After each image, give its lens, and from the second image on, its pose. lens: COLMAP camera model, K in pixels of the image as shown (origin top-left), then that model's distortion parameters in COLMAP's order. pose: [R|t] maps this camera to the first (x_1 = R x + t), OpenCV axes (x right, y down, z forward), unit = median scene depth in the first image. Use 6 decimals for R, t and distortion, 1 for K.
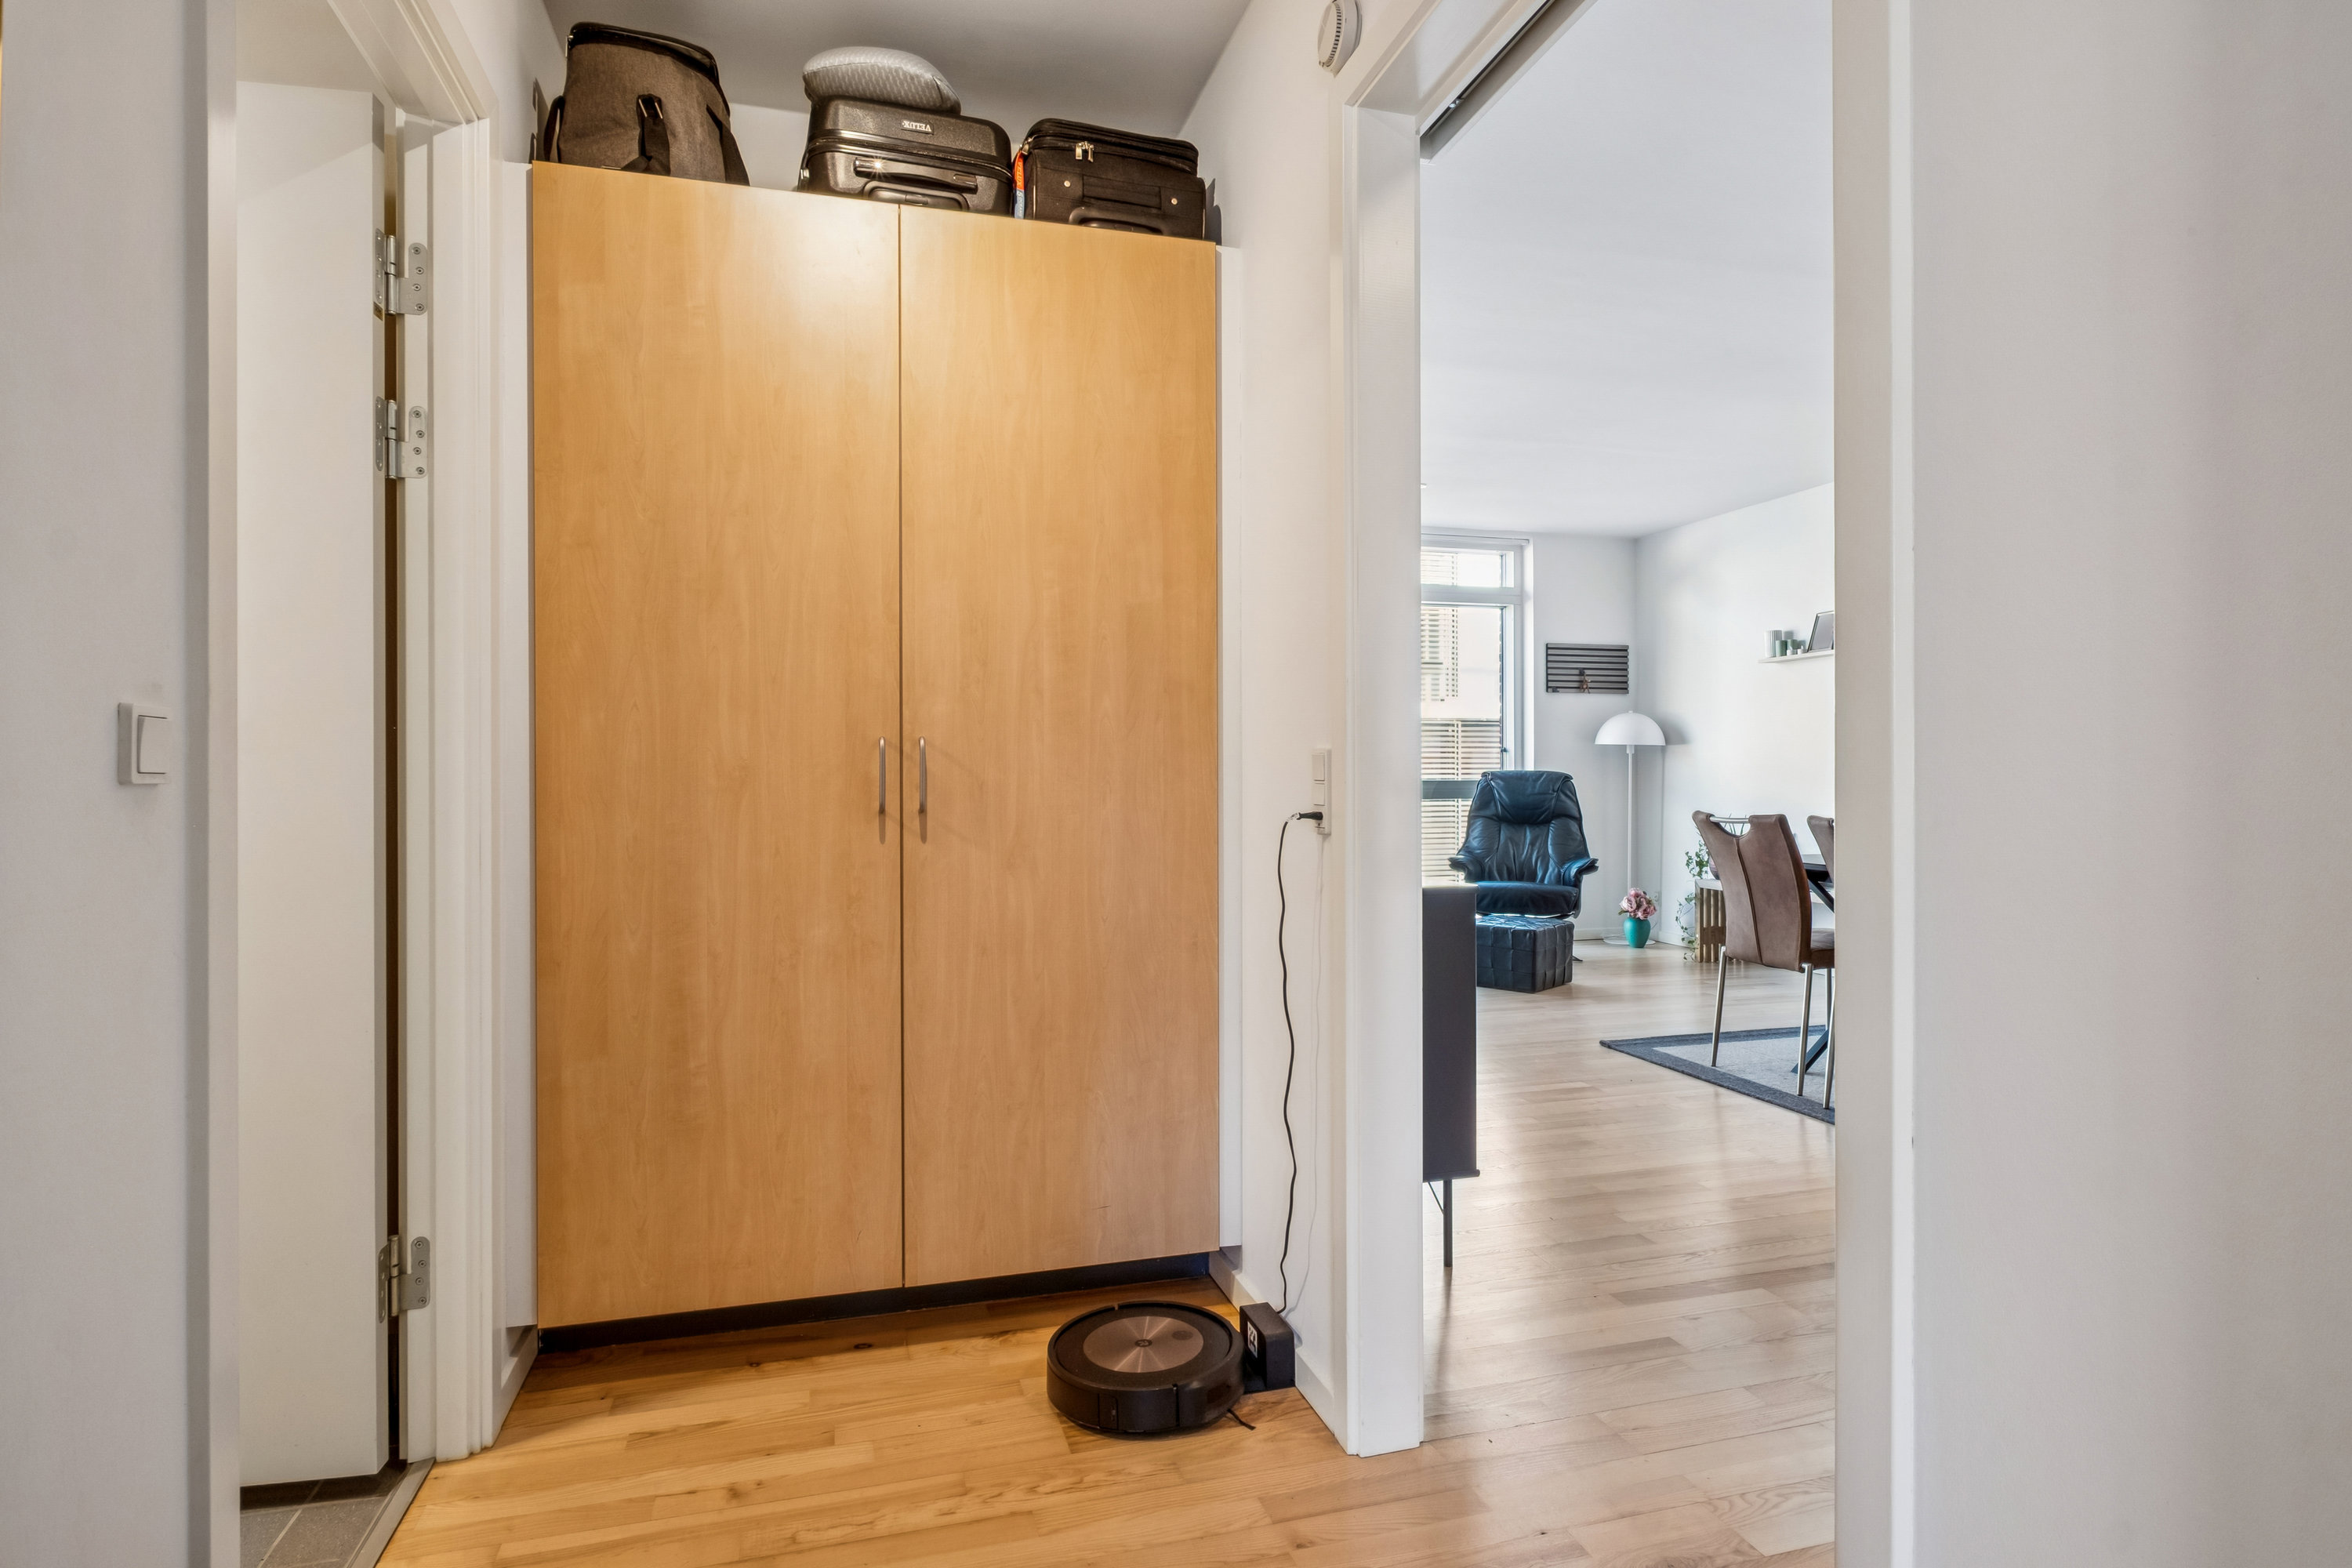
lens RADIAL K [[1233.3, 0, 1171.6], [0, 1233.3, 776.8], [0, 0, 1]] dist [0.002288, 0.000294]
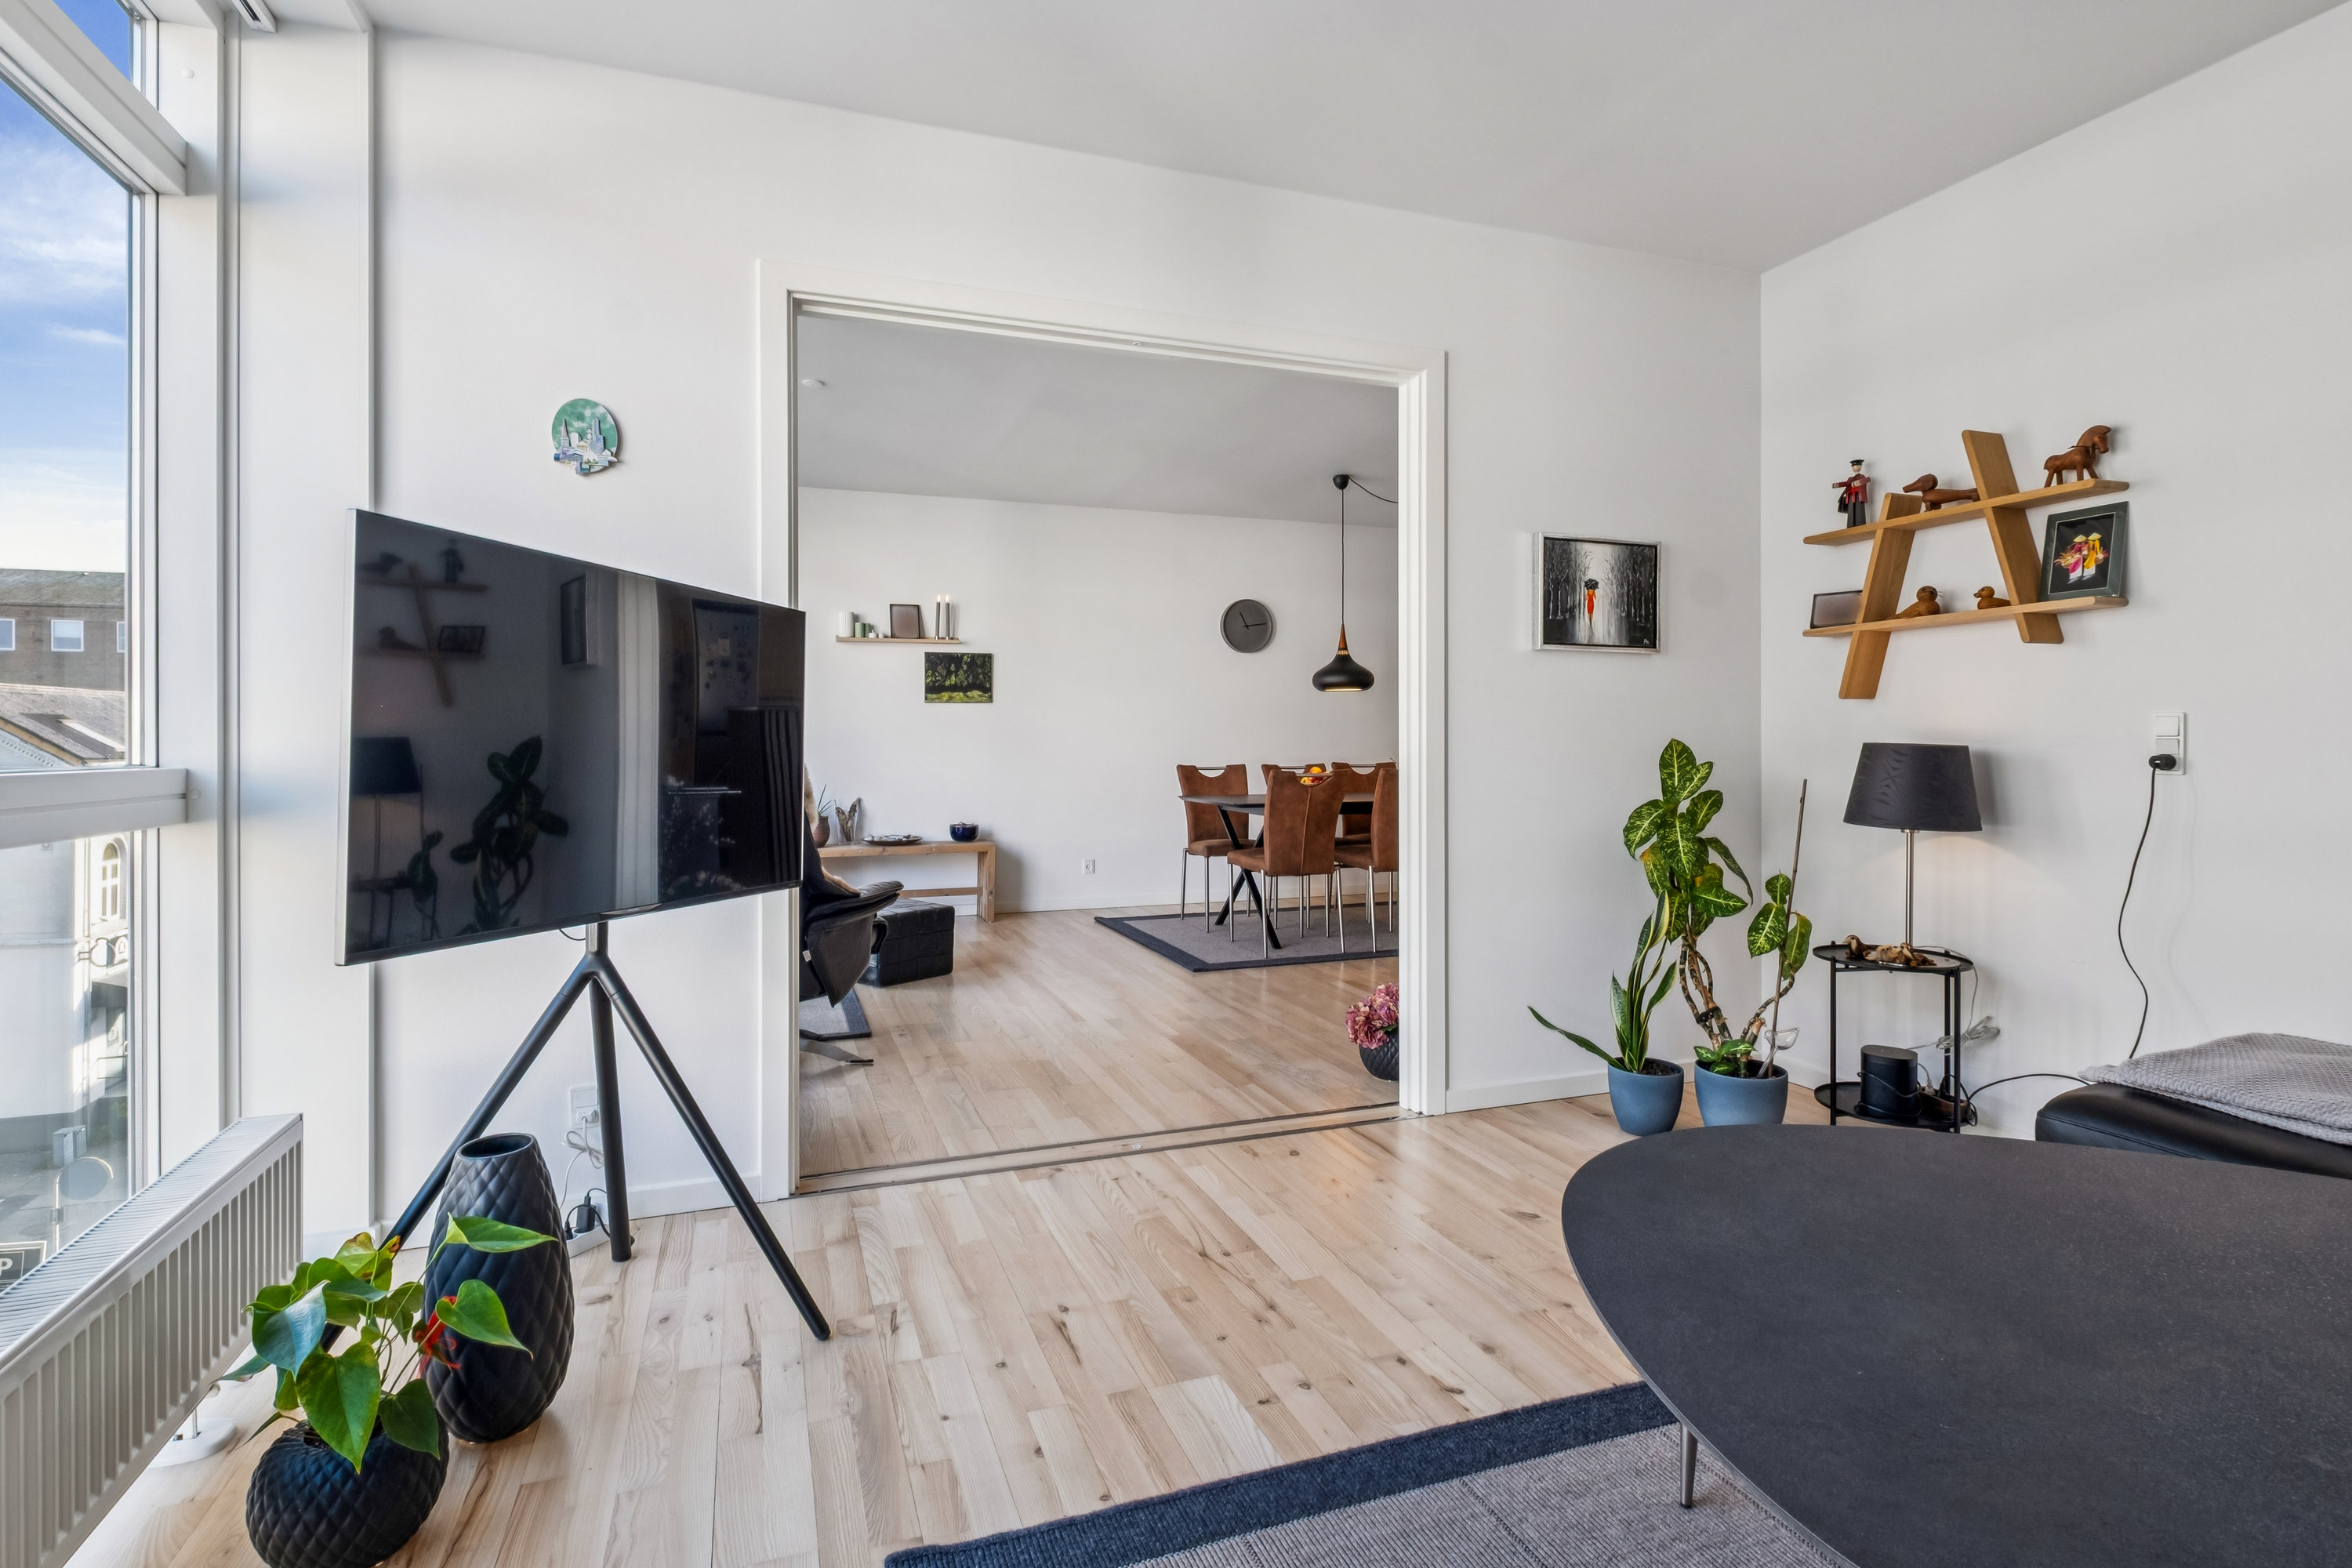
lens RADIAL K [[1146.5, 0, 1174.0], [0, 1146.5, 740.7], [0, 0, 1]] dist [0.000323, -0.000150]
pose [[-0.077945, 0.005827, 0.996941, -0.494226], [0.003593, 0.999978, -0.005564, 0.001053], [-0.996951, 0.003148, -0.077964, 0.725430]]
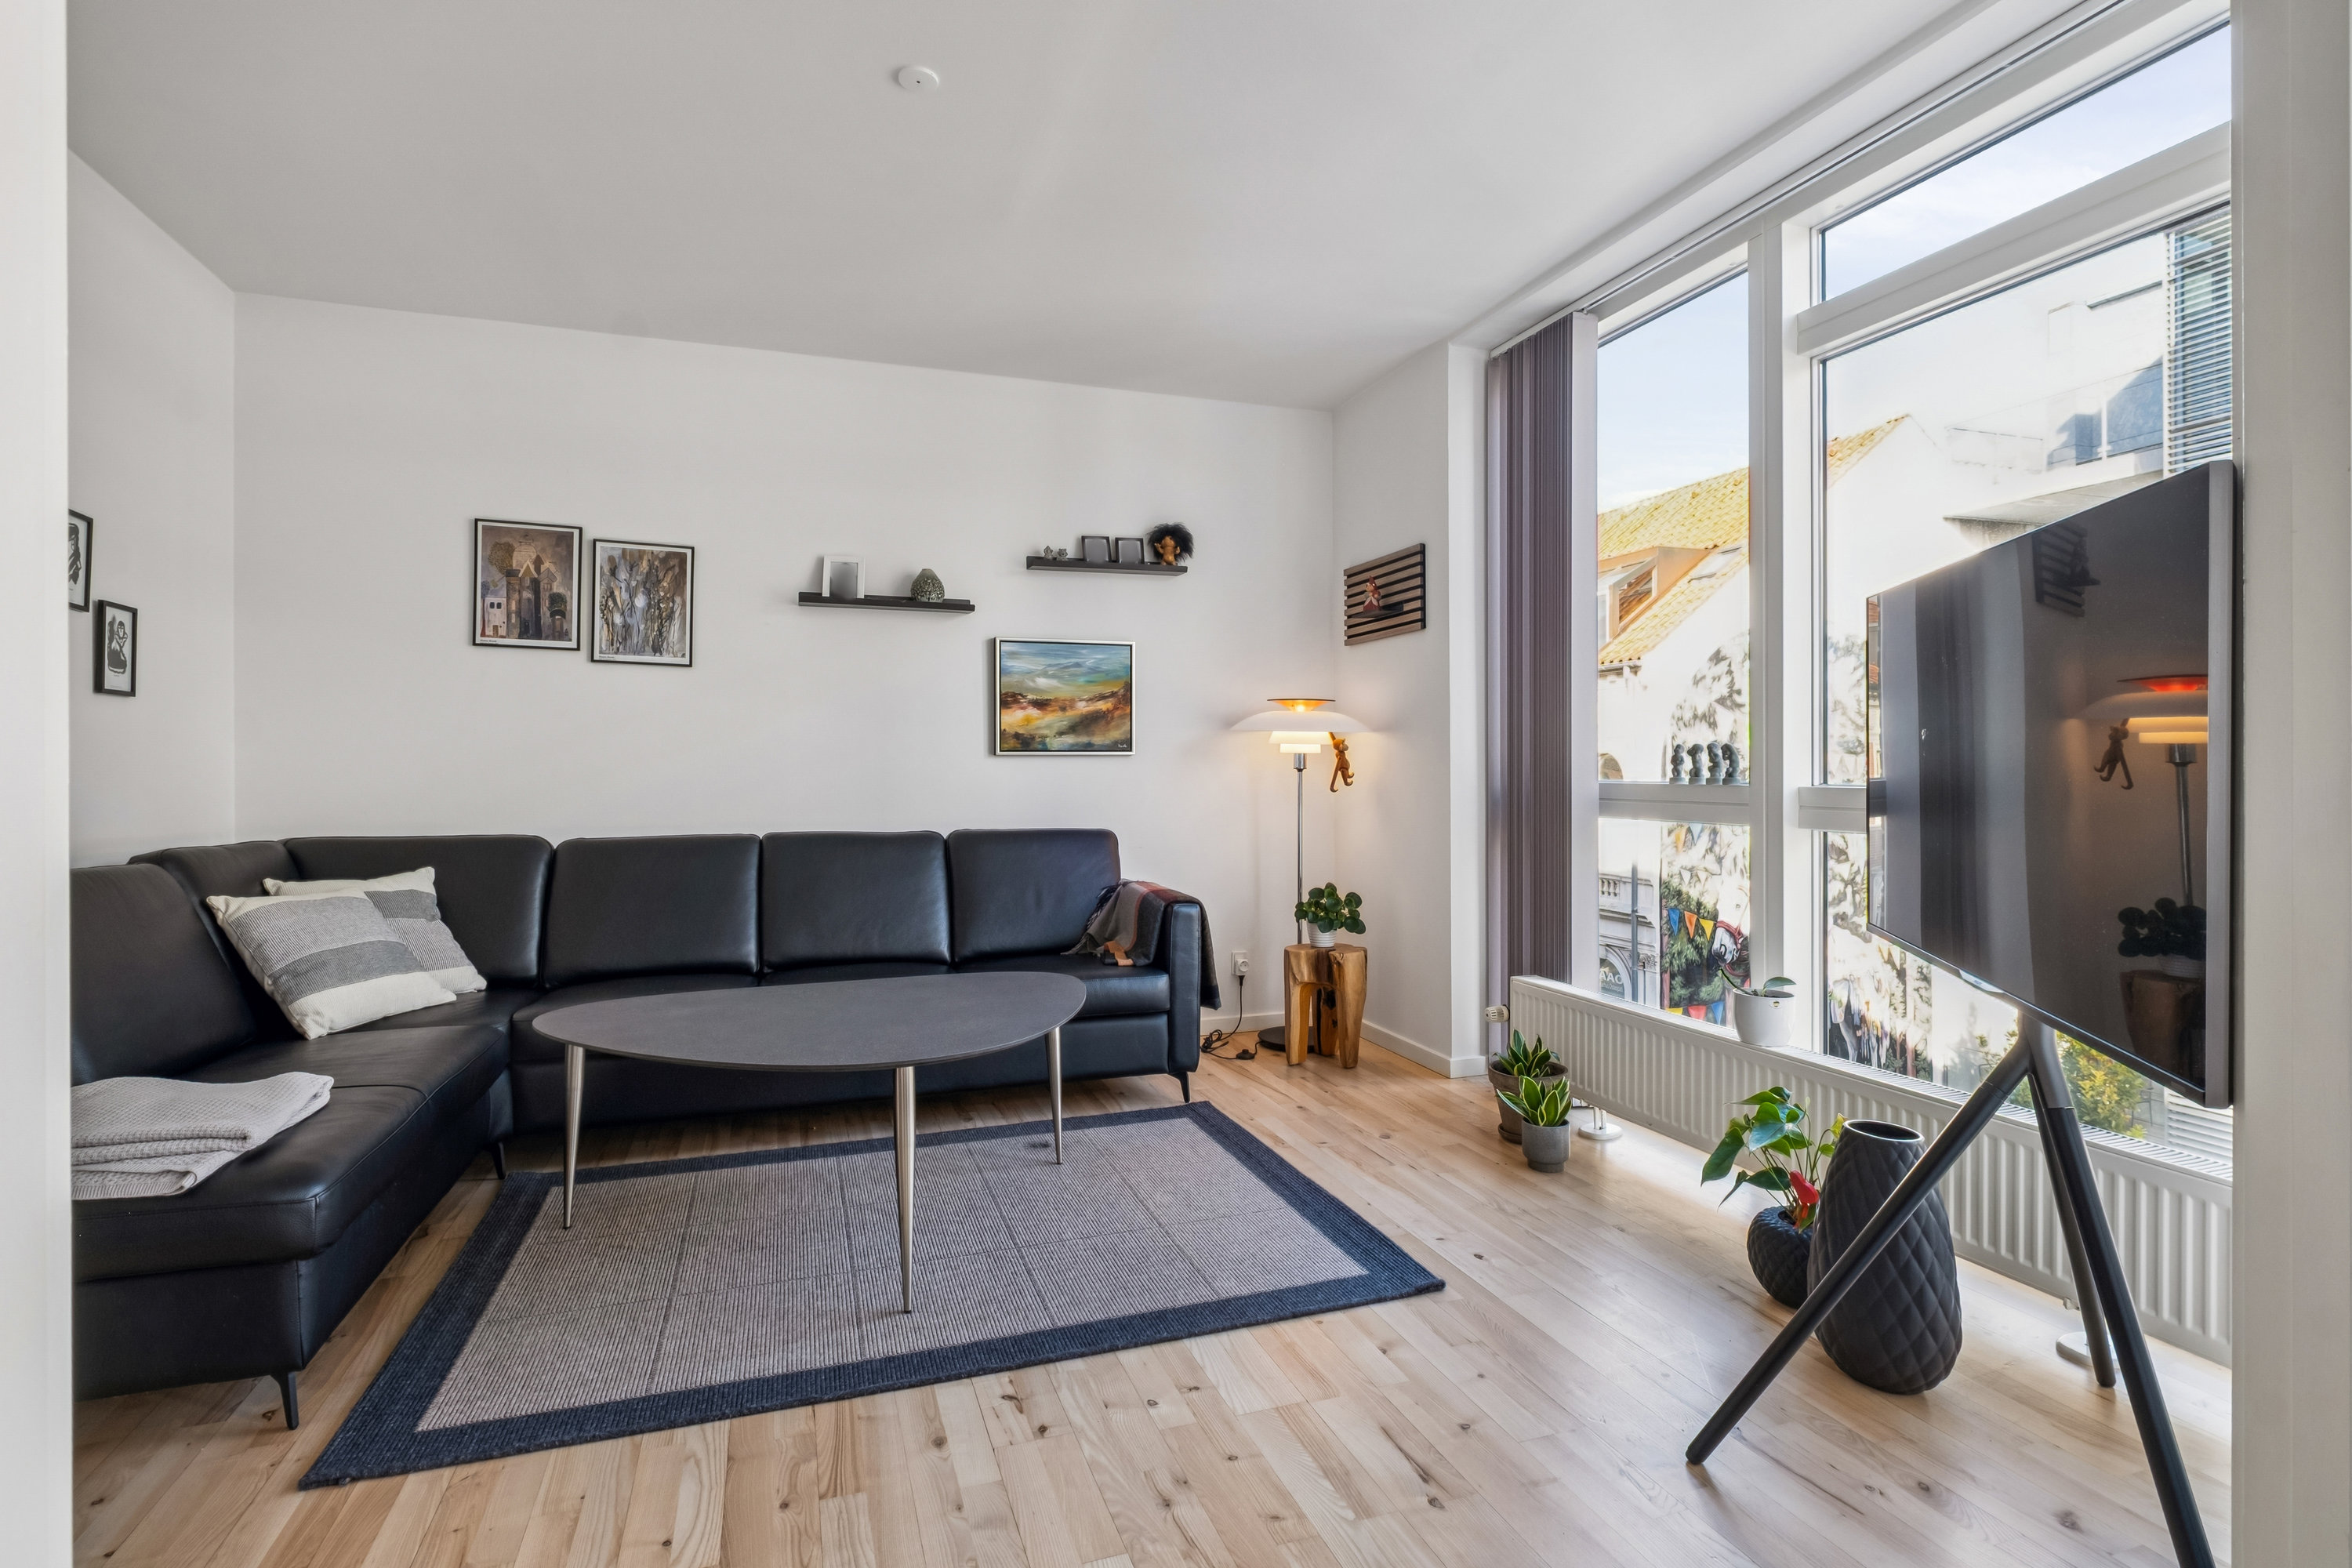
lens RADIAL K [[1135.1, 0, 1173.6], [0, 1135.1, 771.0], [0, 0, 1]] dist [0.002410, -0.006201]
pose [[0.057531, 0.006237, -0.998324, 0.025101], [0.001858, 0.999978, 0.006354, -0.002425], [0.998342, -0.002221, 0.057518, 0.666347]]
